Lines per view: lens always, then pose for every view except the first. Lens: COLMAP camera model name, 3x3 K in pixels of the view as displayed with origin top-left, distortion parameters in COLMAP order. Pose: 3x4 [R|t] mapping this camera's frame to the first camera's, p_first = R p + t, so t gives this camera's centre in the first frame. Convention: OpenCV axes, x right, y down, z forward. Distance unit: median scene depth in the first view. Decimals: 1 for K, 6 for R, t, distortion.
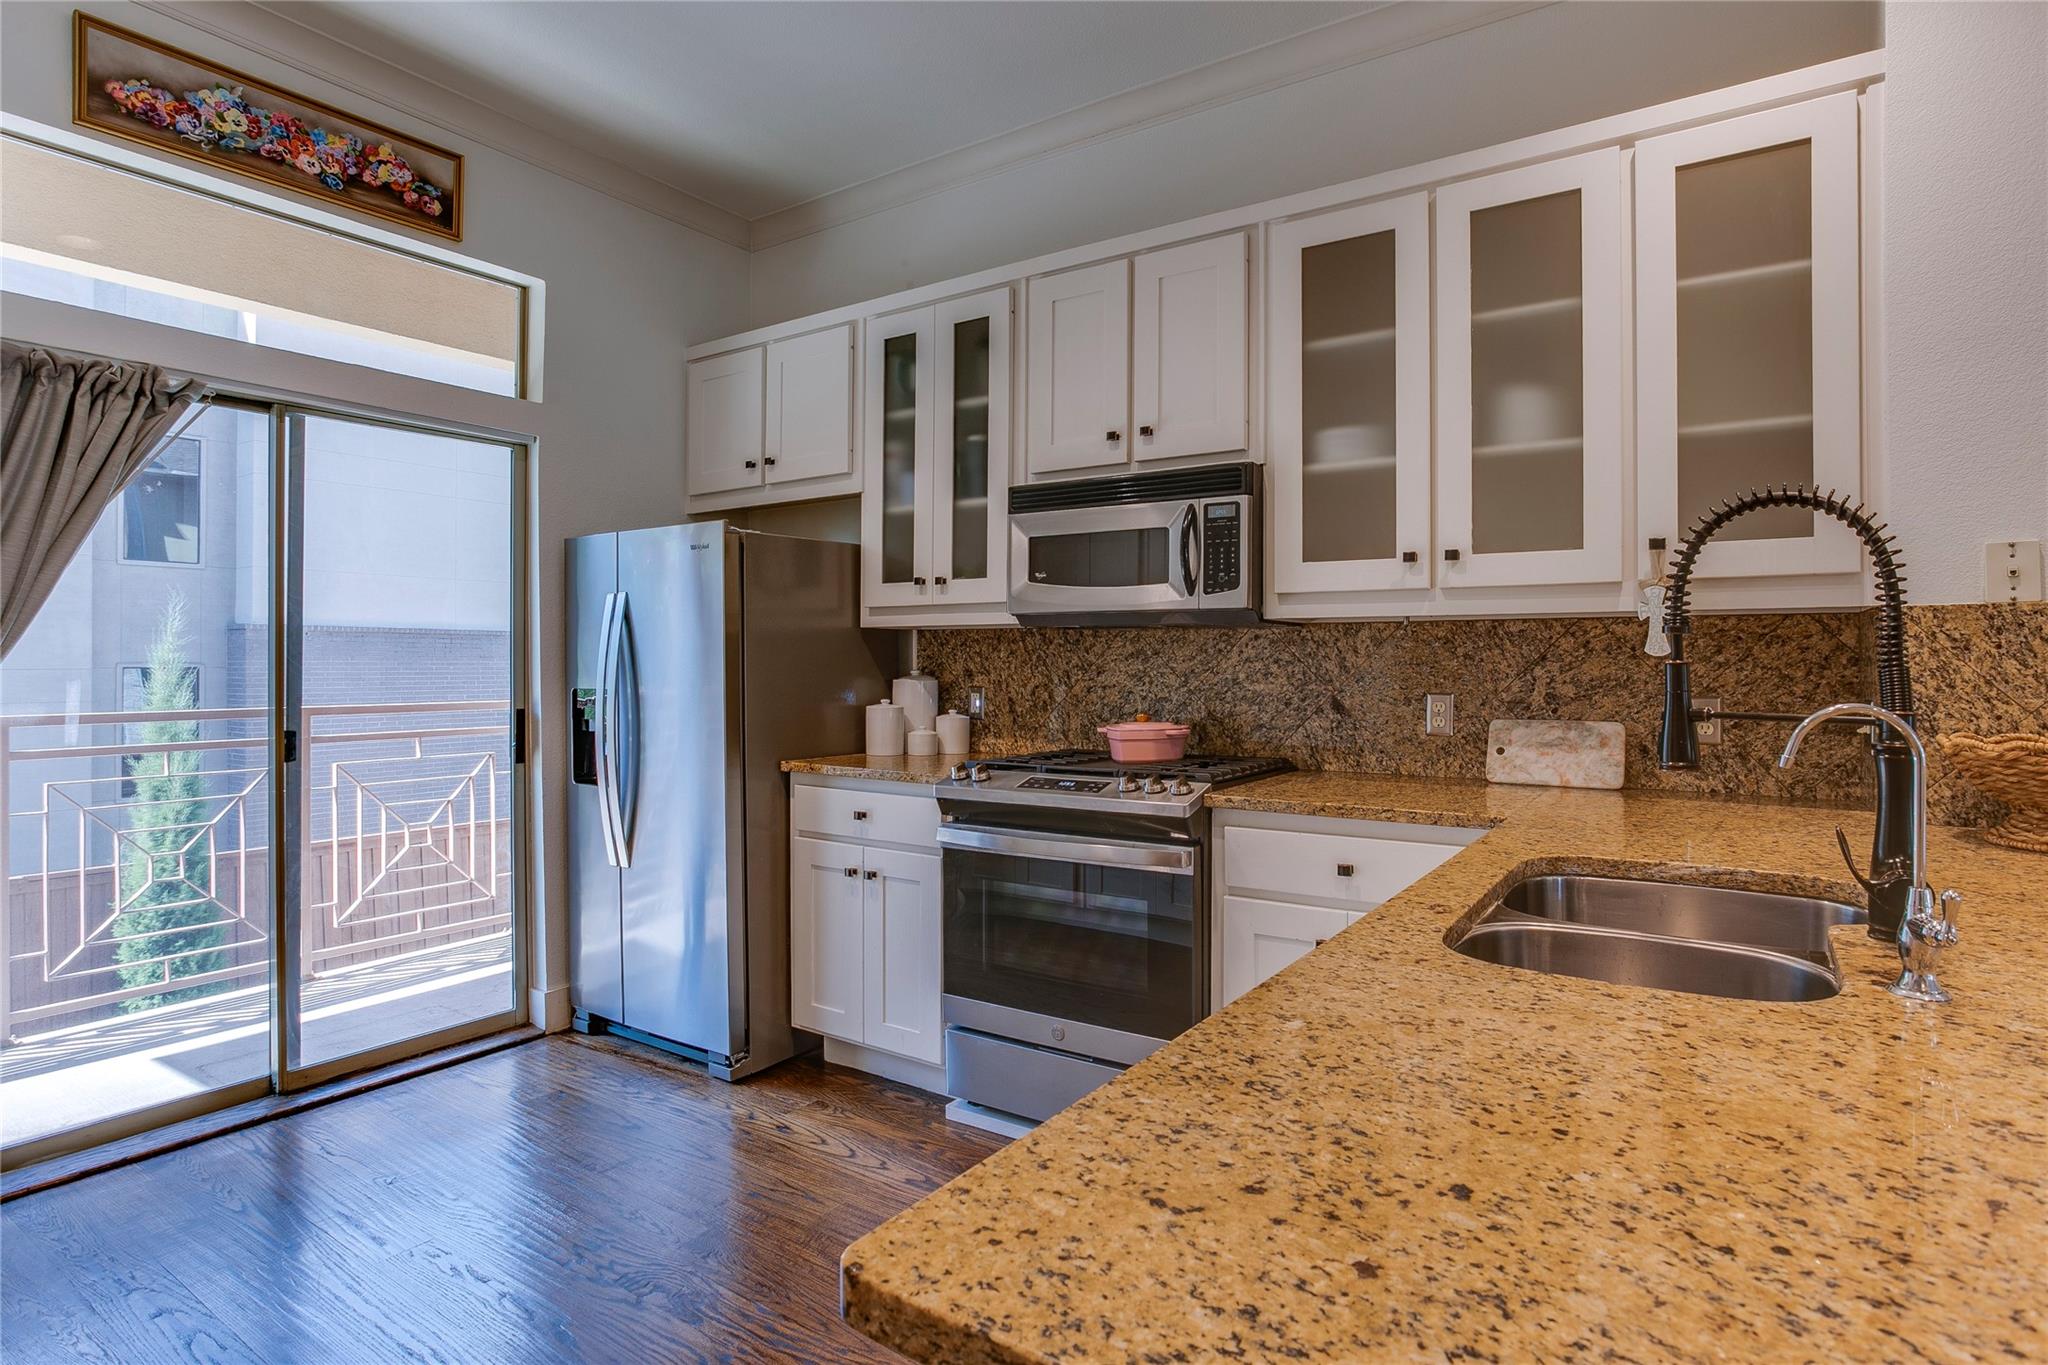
lens RADIAL K [[1062.9, 0, 1034.7], [0, 1062.9, 658.1], [0, 0, 1]] dist [-0.044624, 0.019587]
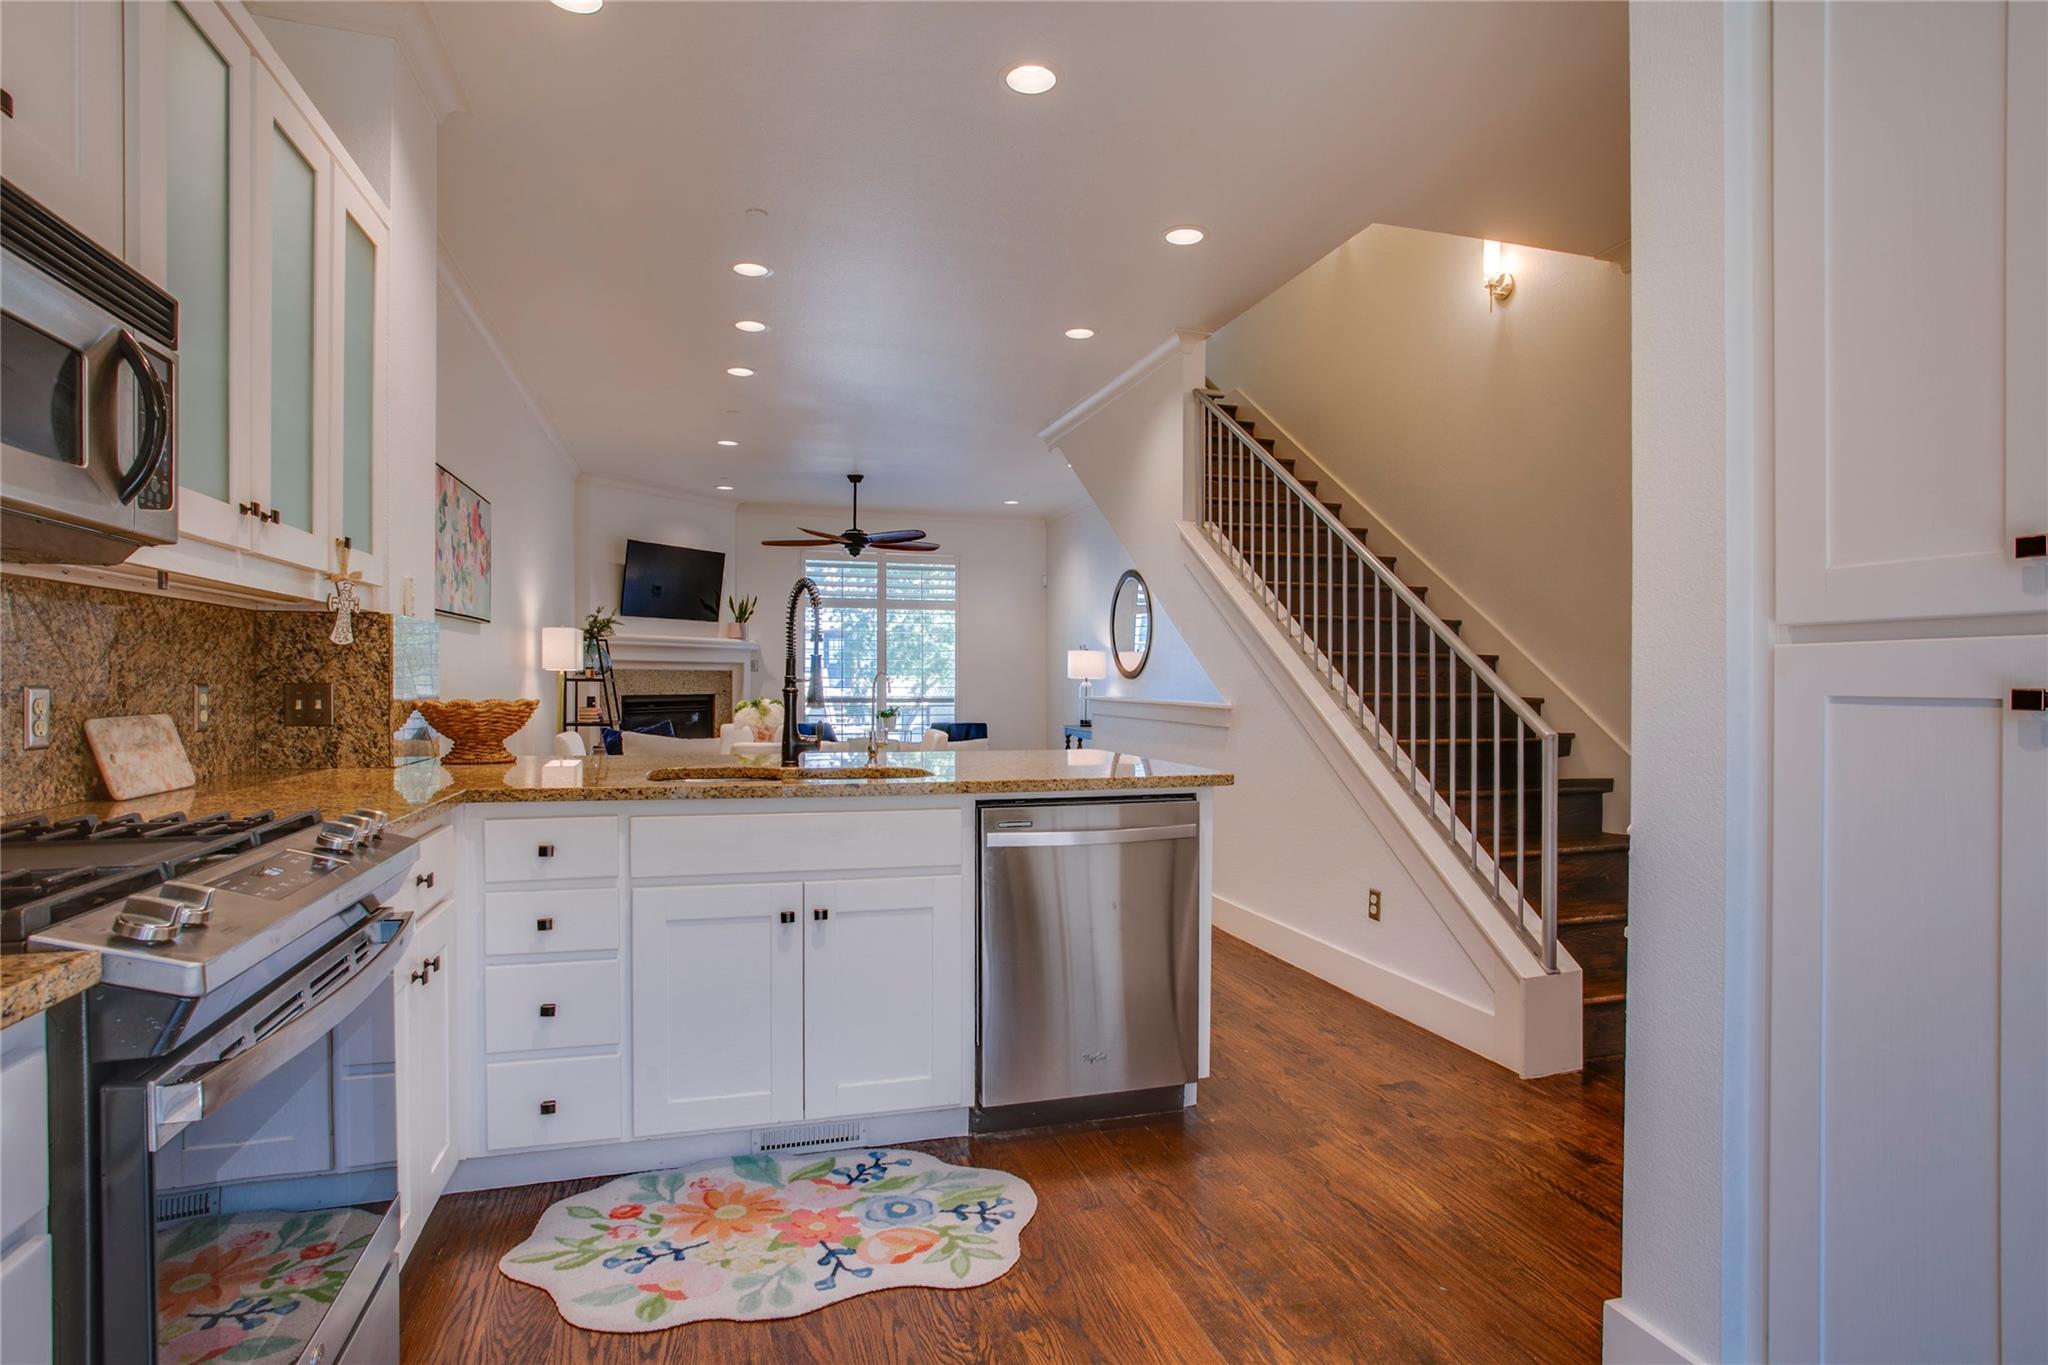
lens RADIAL K [[1062.9, 0, 1080.0], [0, 1062.9, 690.5], [0, 0, 1]] dist [-0.044624, 0.019587]
pose [[-0.803243, -0.007466, 0.595604, -0.539454], [-0.003253, 0.999962, 0.008147, 0.028029], [-0.595642, 0.004606, -0.803237, 1.118134]]
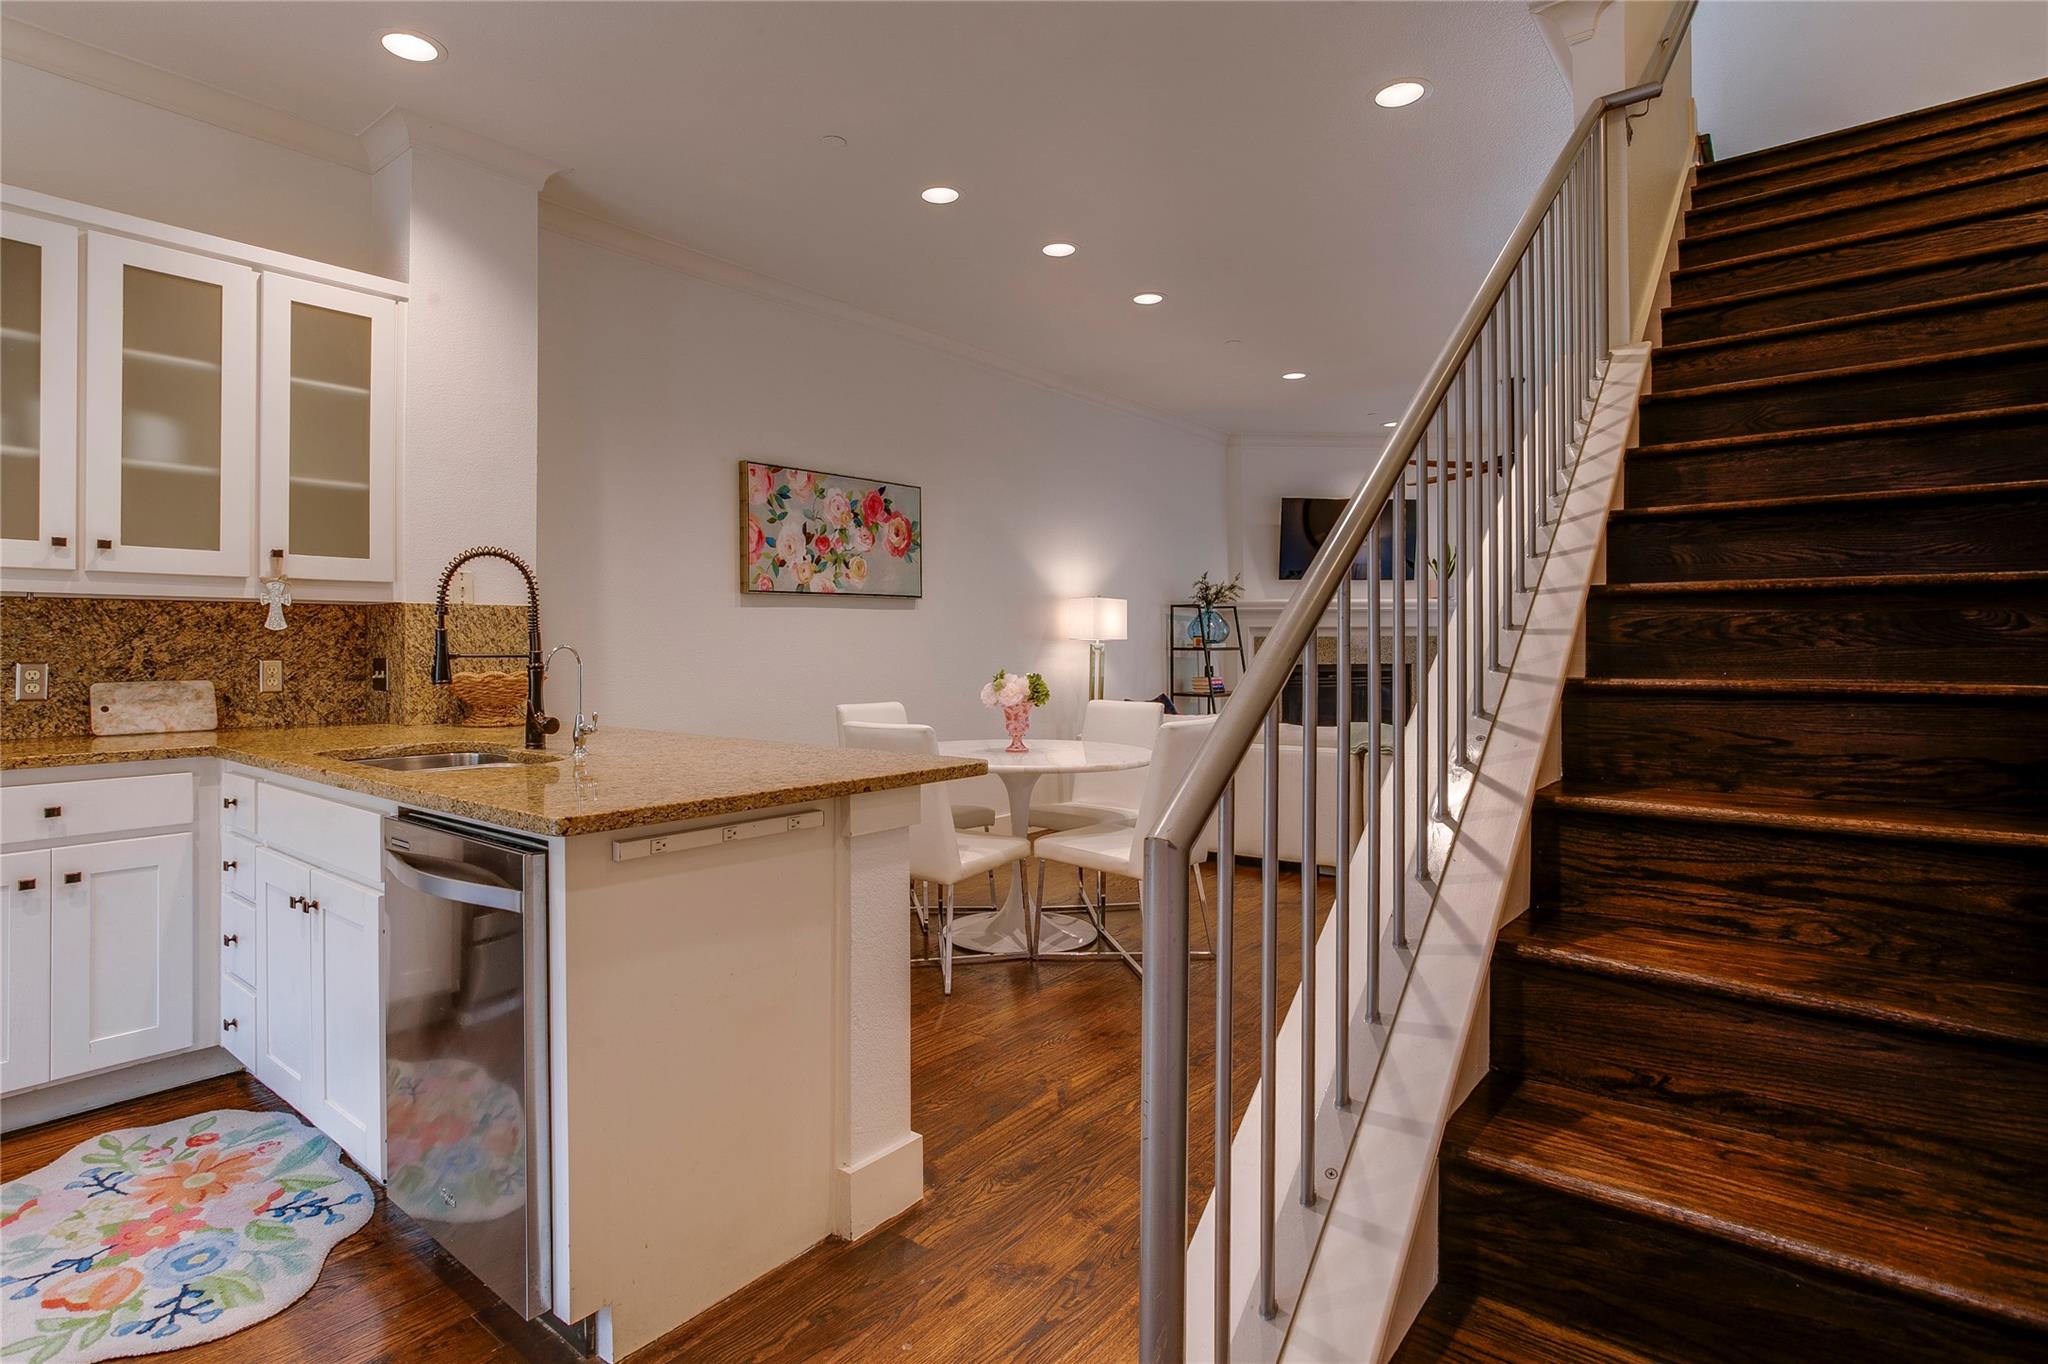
lens RADIAL K [[1062.9, 0, 1013.7], [0, 1062.9, 641.8], [0, 0, 1]] dist [-0.044624, 0.019587]
pose [[0.070172, 0.003062, 0.997530, -0.618913], [0.002011, 0.999993, -0.003211, 0.016917], [-0.997533, 0.002232, 0.070165, -0.100048]]
